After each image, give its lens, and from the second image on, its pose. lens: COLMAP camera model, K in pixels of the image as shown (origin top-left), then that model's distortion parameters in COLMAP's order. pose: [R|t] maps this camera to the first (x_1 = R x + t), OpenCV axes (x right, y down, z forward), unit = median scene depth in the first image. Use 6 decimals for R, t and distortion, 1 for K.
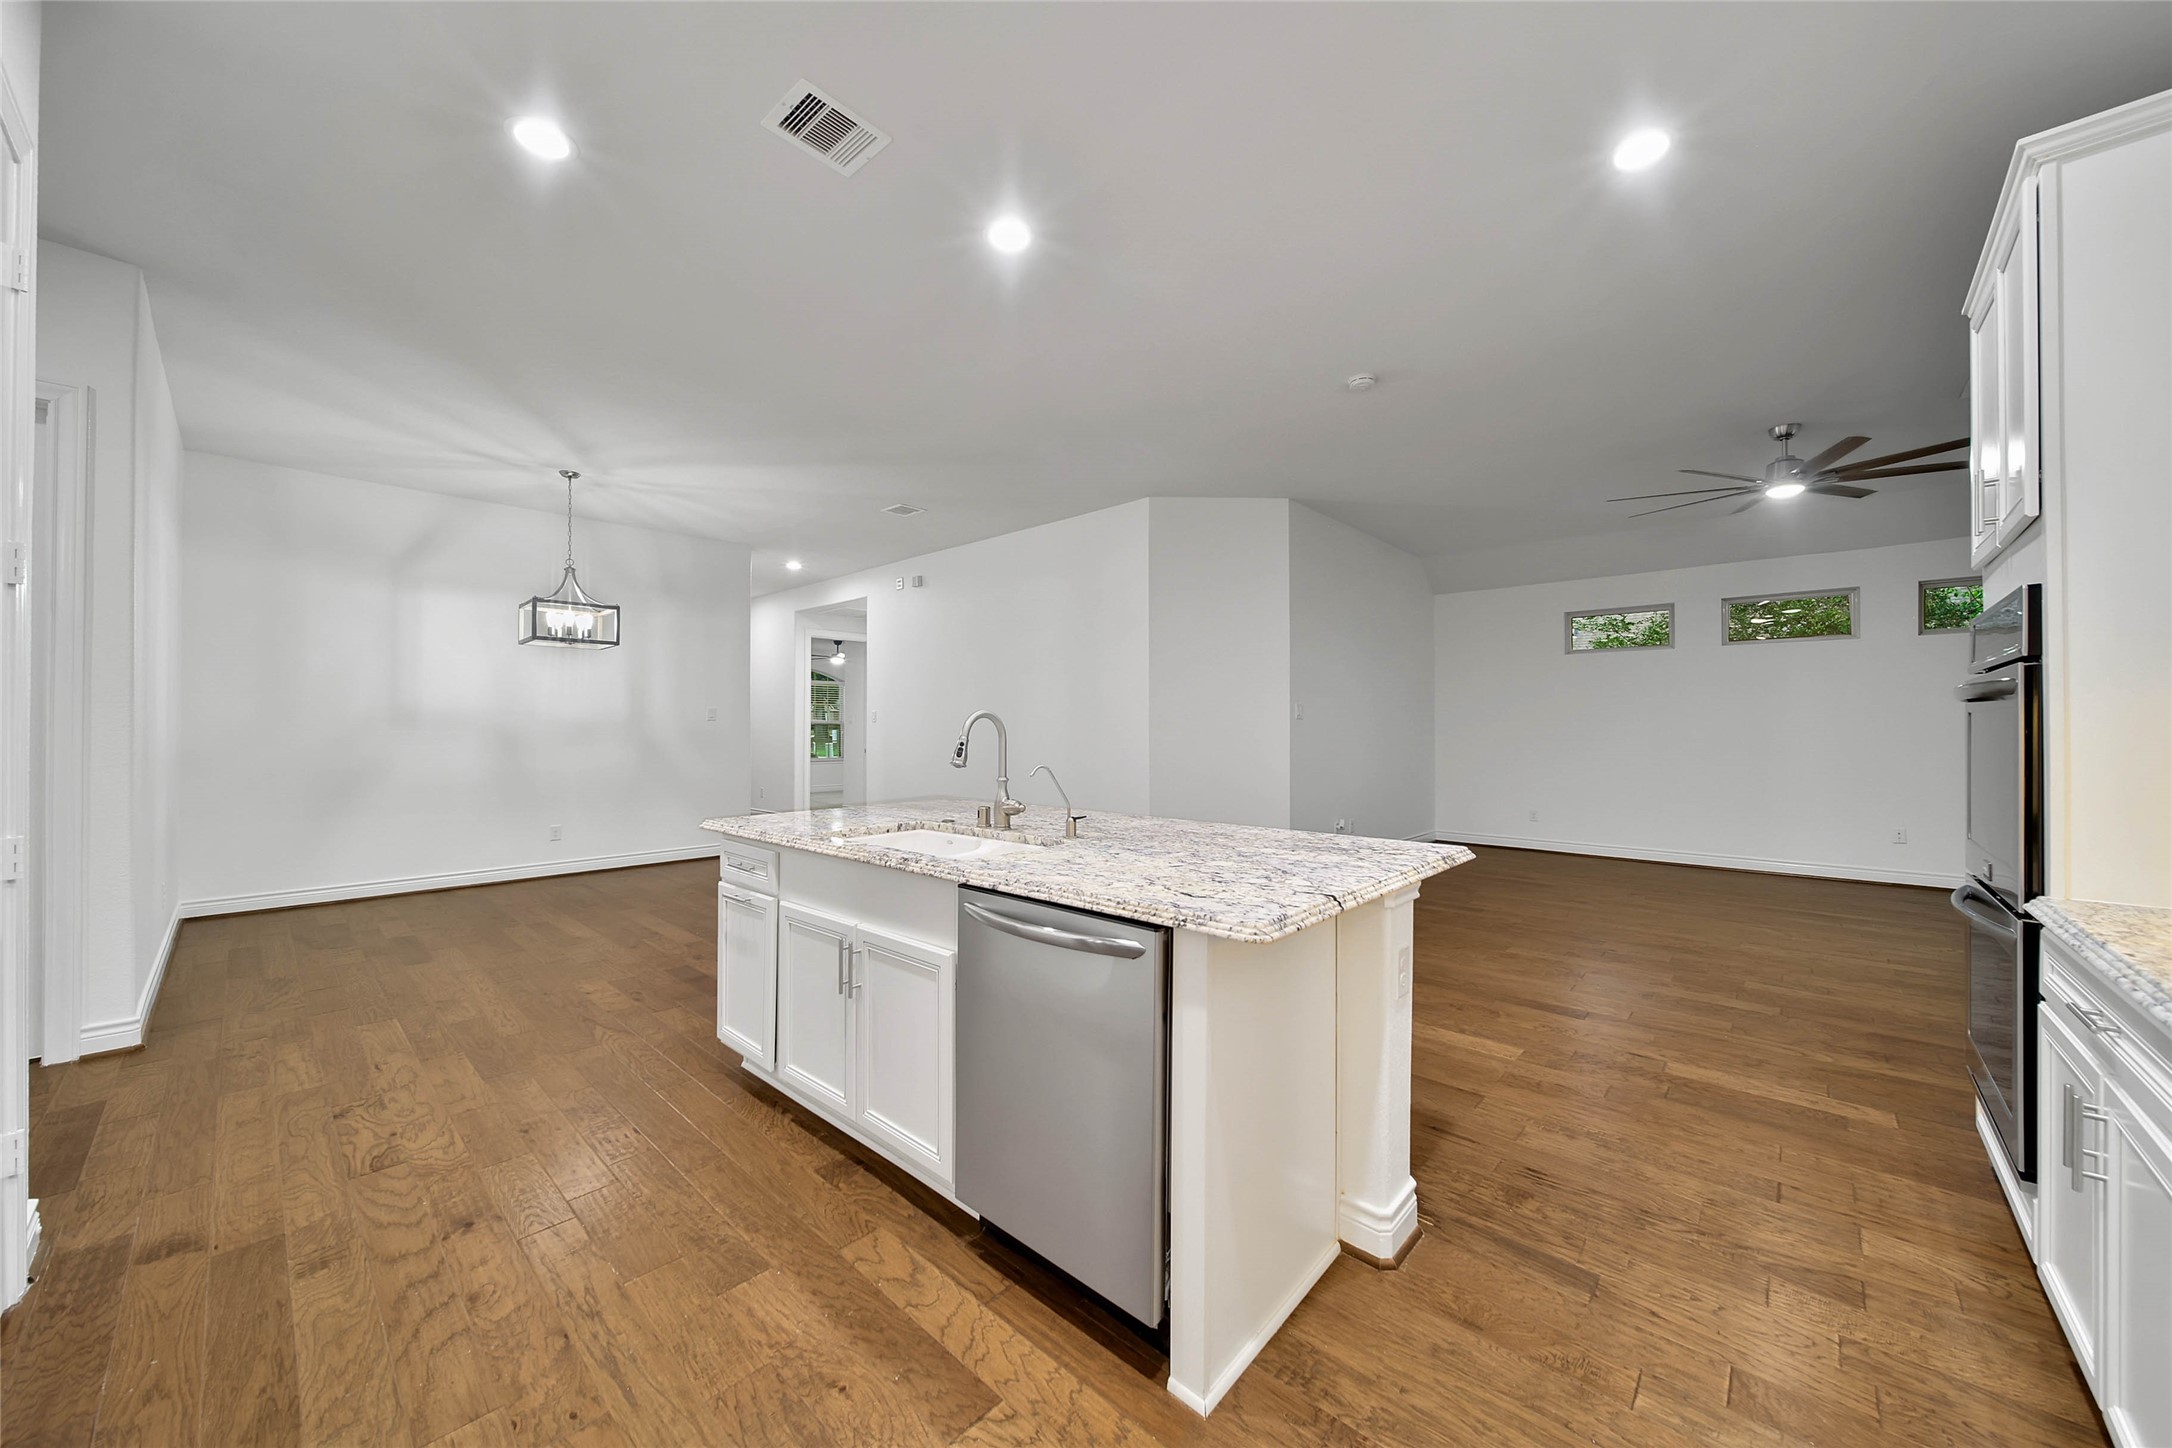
lens RADIAL K [[752.1, 0, 1085.4], [0, 752.1, 731.2], [0, 0, 1]] dist [-0.001335, -0.000115]
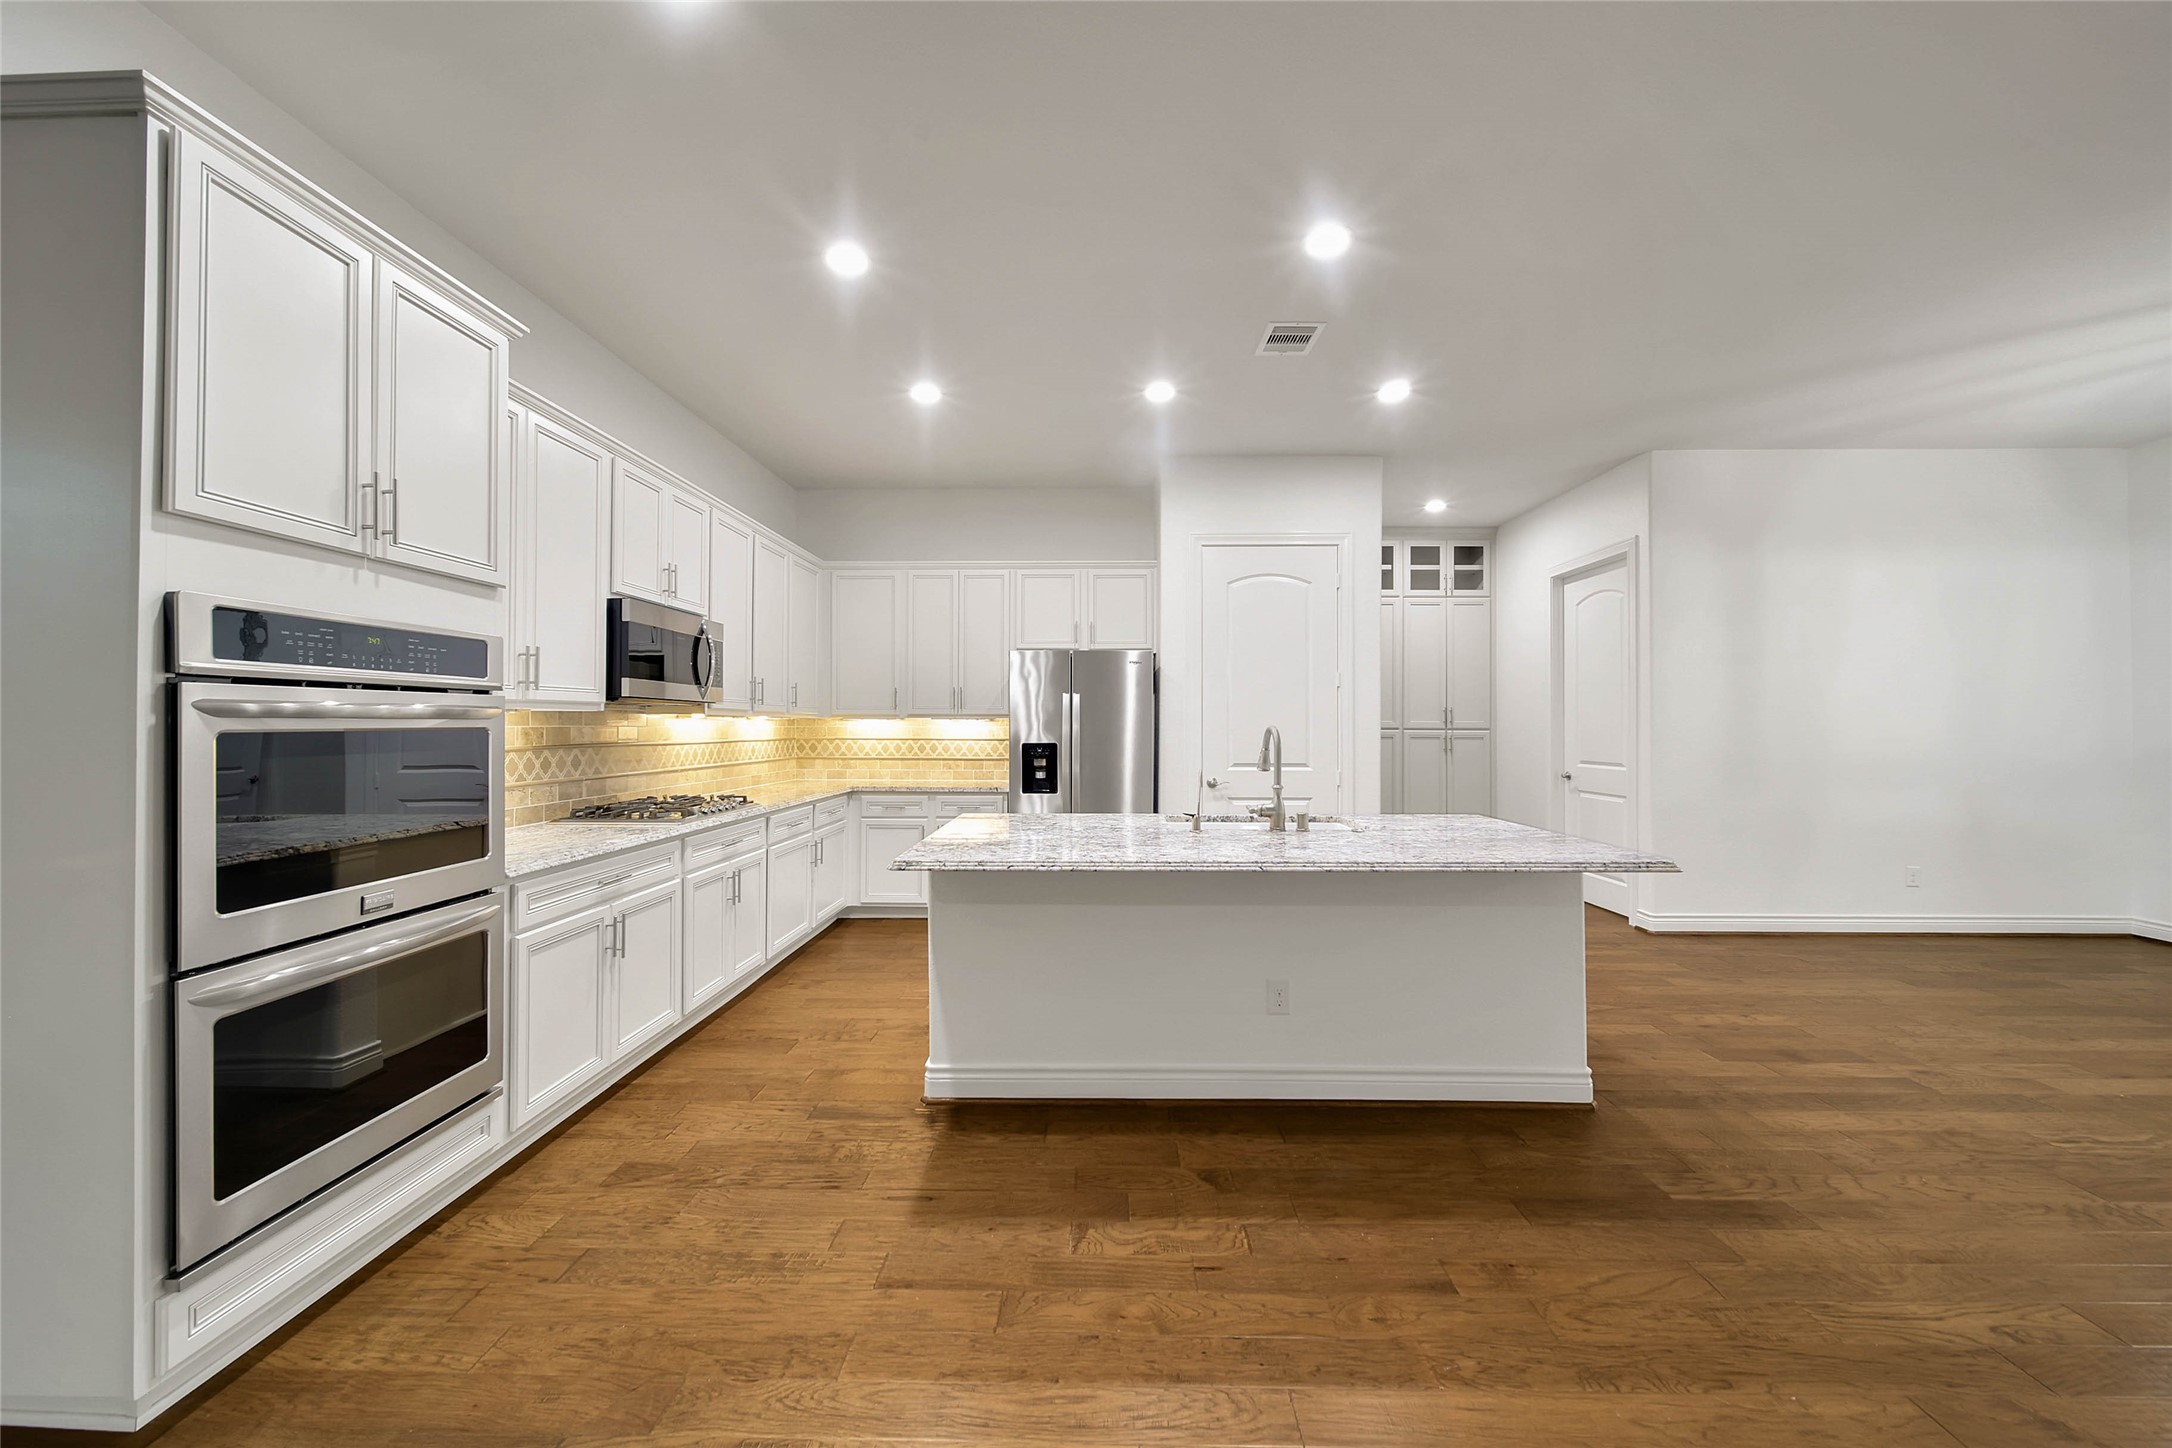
lens RADIAL K [[795.4, 0, 1078.7], [0, 795.4, 716.0], [0, 0, 1]] dist [-0.000744, -0.000715]
pose [[-0.750539, -0.007647, -0.660782, 1.040583], [-0.007193, 0.999968, -0.003403, -0.031087], [0.660787, 0.002199, -0.750571, 1.981418]]
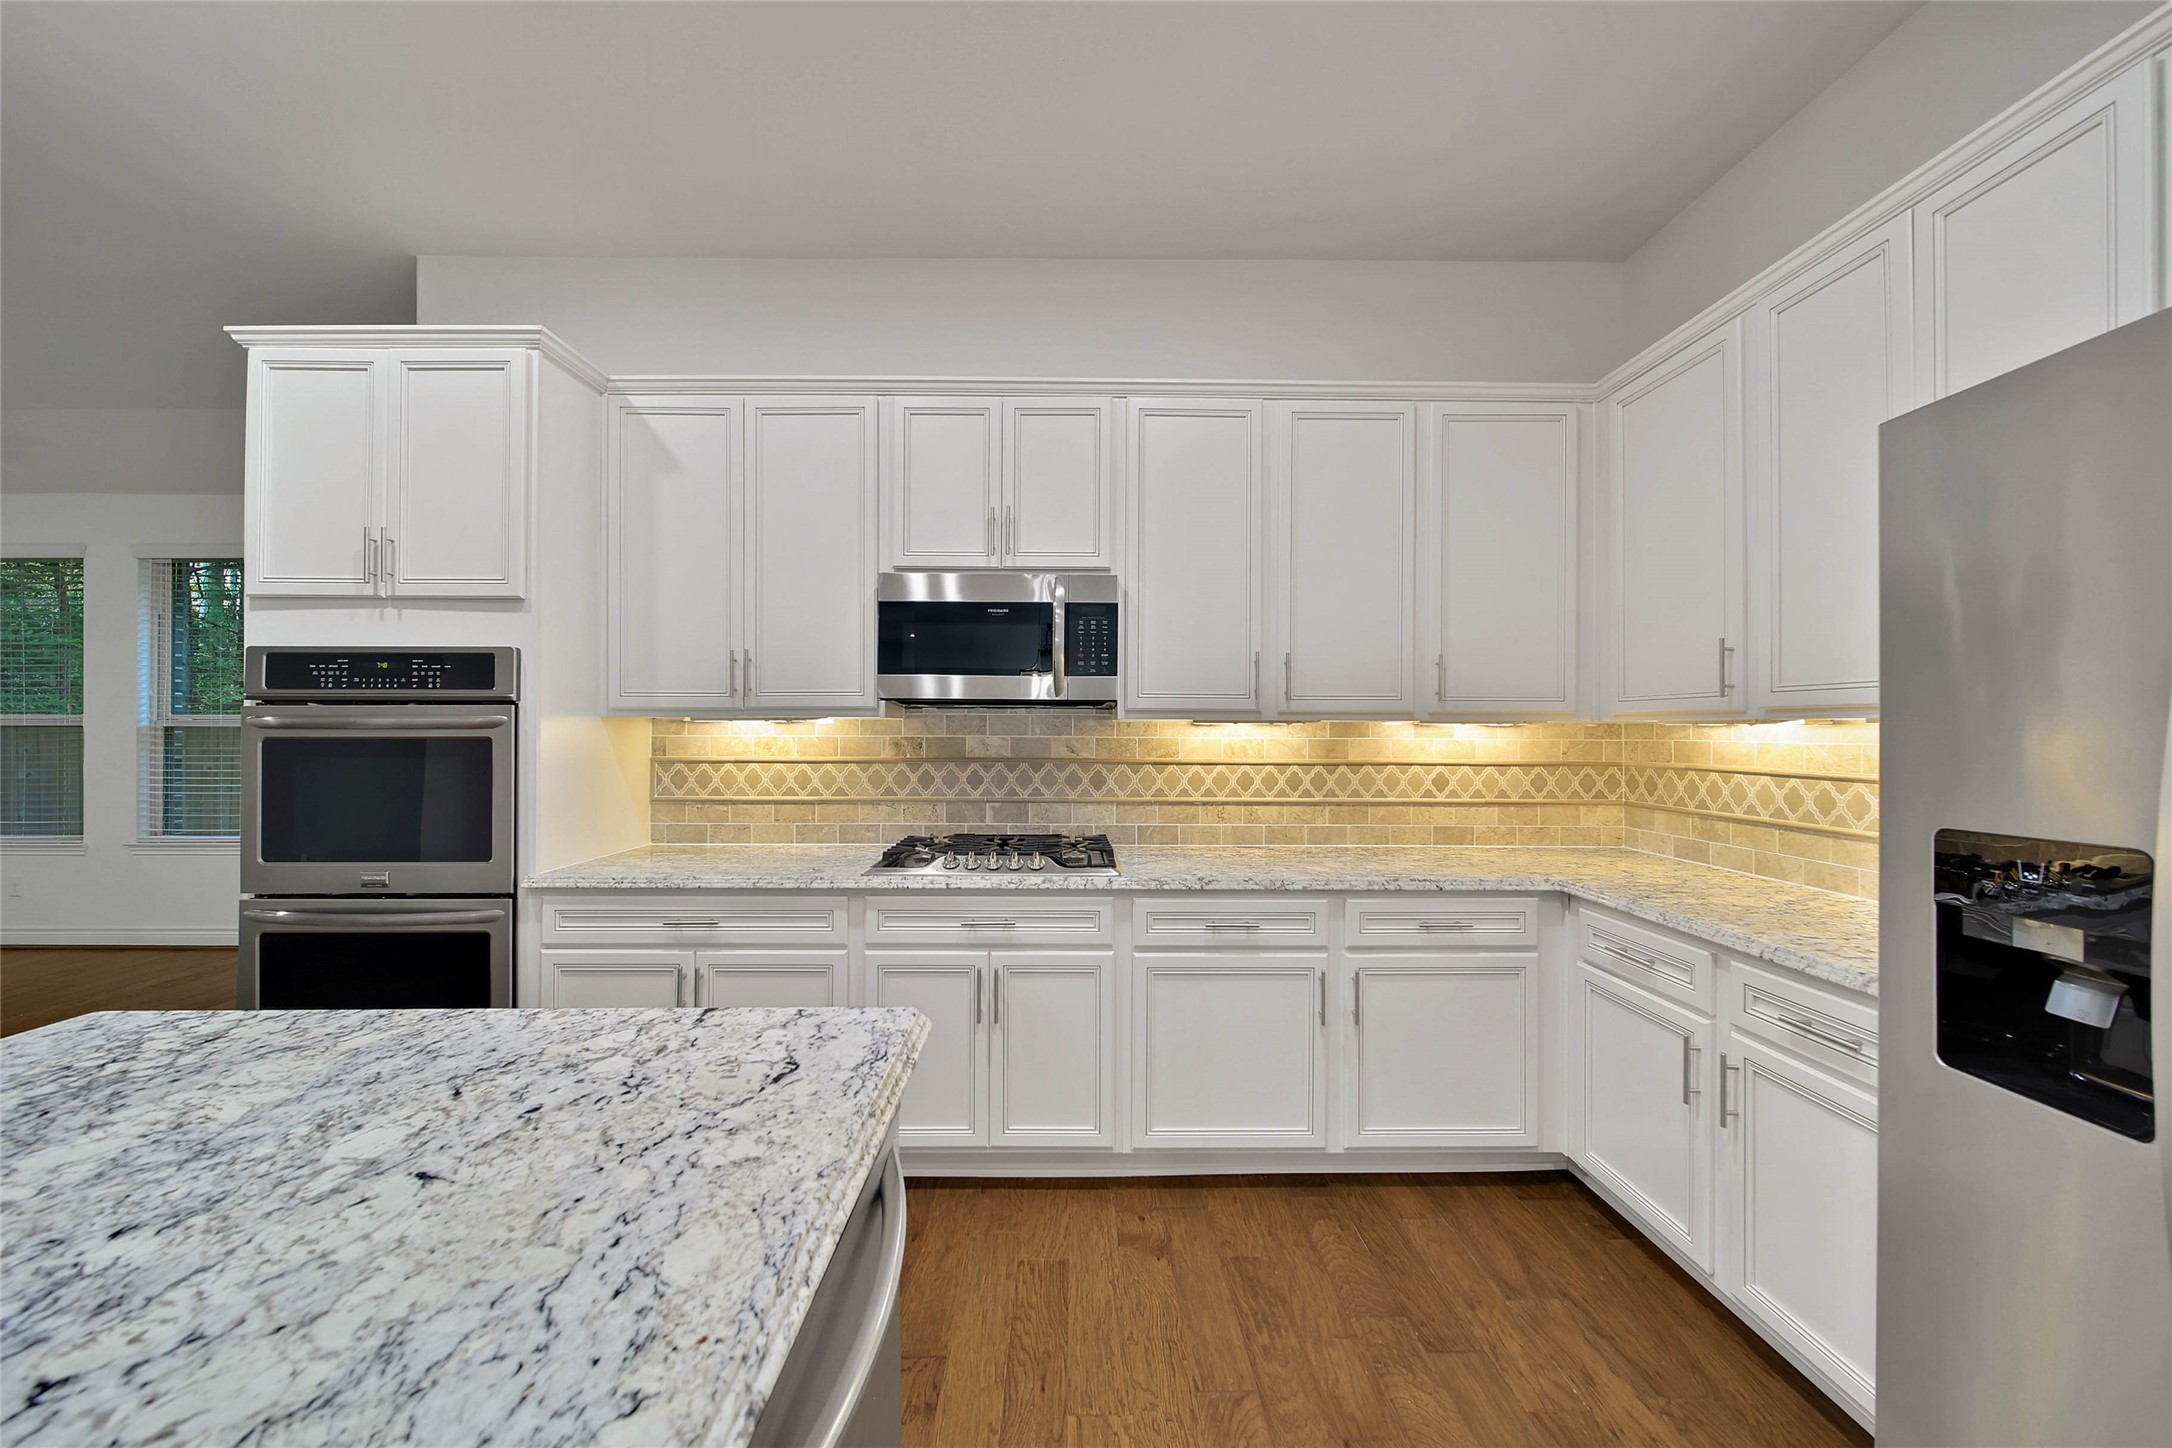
lens RADIAL K [[770.8, 0, 1106.9], [0, 770.8, 729.0], [0, 0, 1]] dist [-0.000778, -0.006810]
pose [[-0.695214, -0.000922, 0.718802, -0.328949], [0.004007, 0.999979, 0.005157, -0.026555], [-0.718792, 0.006466, -0.695195, 0.863680]]
